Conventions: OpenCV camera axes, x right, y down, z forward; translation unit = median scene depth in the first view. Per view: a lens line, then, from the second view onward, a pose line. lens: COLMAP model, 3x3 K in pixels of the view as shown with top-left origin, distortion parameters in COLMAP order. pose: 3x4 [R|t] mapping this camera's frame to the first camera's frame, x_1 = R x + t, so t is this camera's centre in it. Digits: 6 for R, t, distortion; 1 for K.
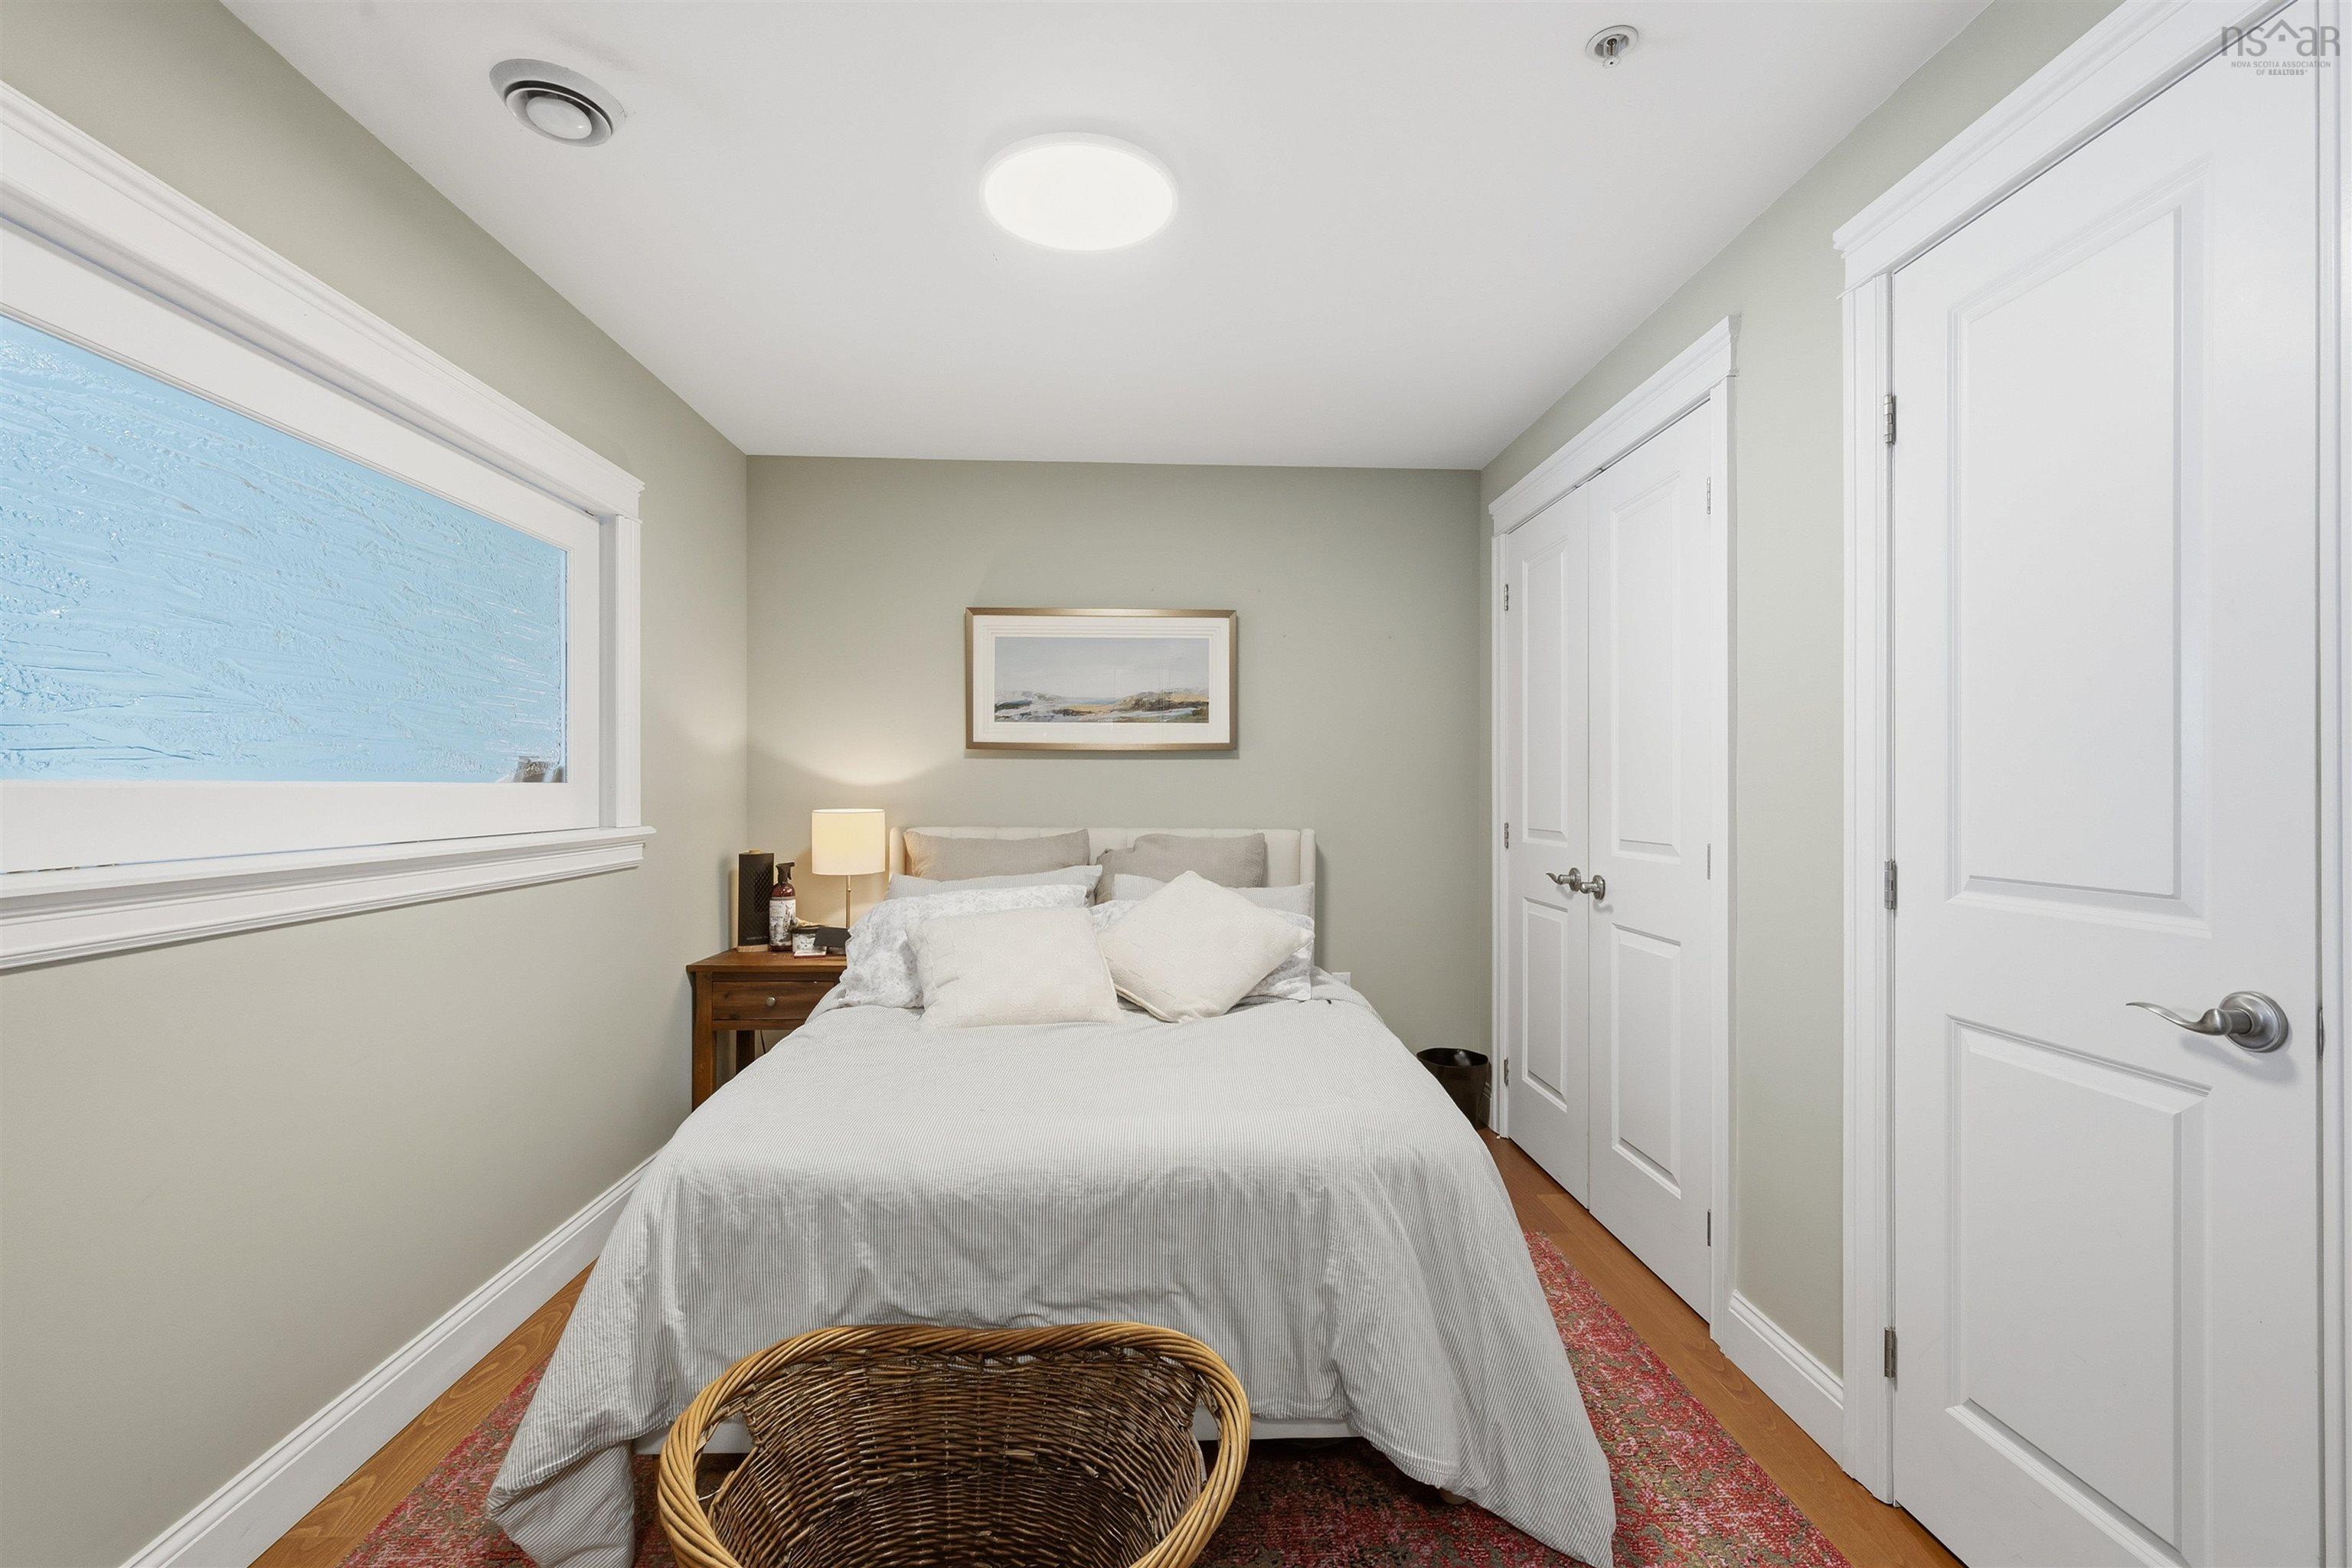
lens RADIAL K [[995.8, 0, 1175.7], [0, 995.8, 795.5], [0, 0, 1]] dist [0.000562, -0.000550]
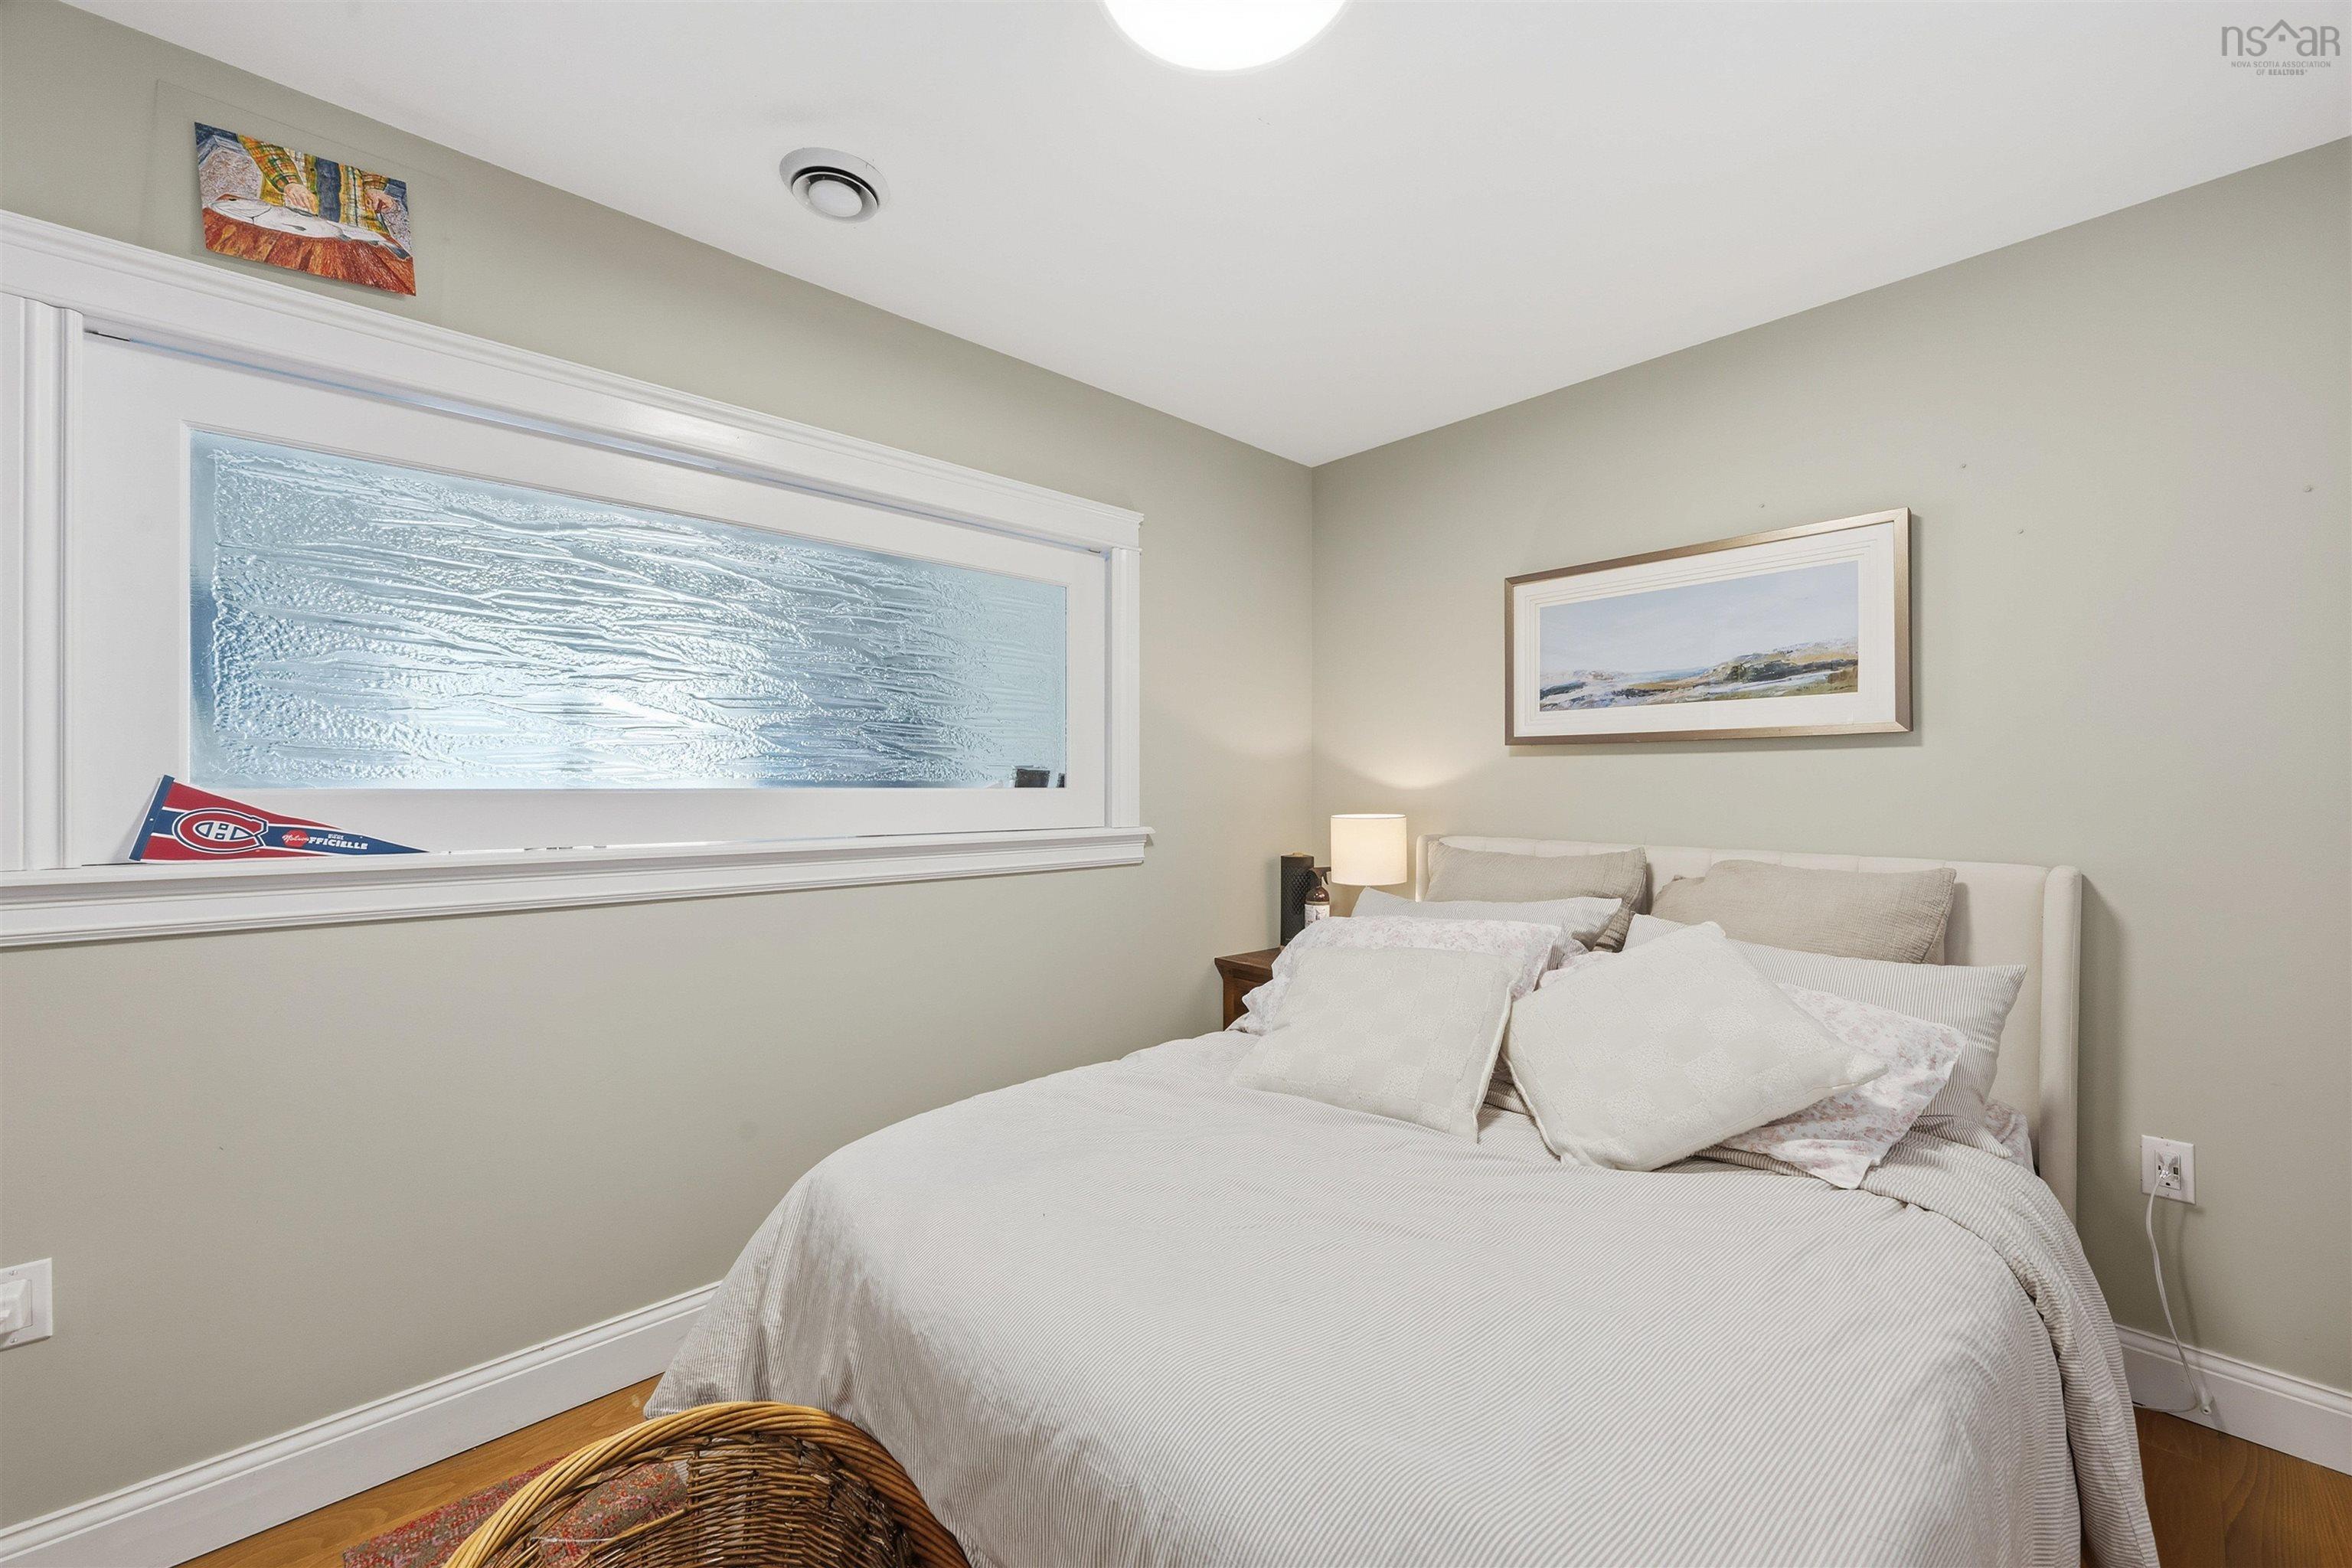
lens RADIAL K [[909.3, 0, 1176.0], [0, 909.3, 784.0], [0, 0, 1]] dist [-0.001253, -0.000035]
pose [[0.656546, -0.003904, -0.754276, 0.195720], [-0.004521, 0.999948, -0.009111, -0.006029], [0.754272, 0.009392, 0.656495, 0.294960]]
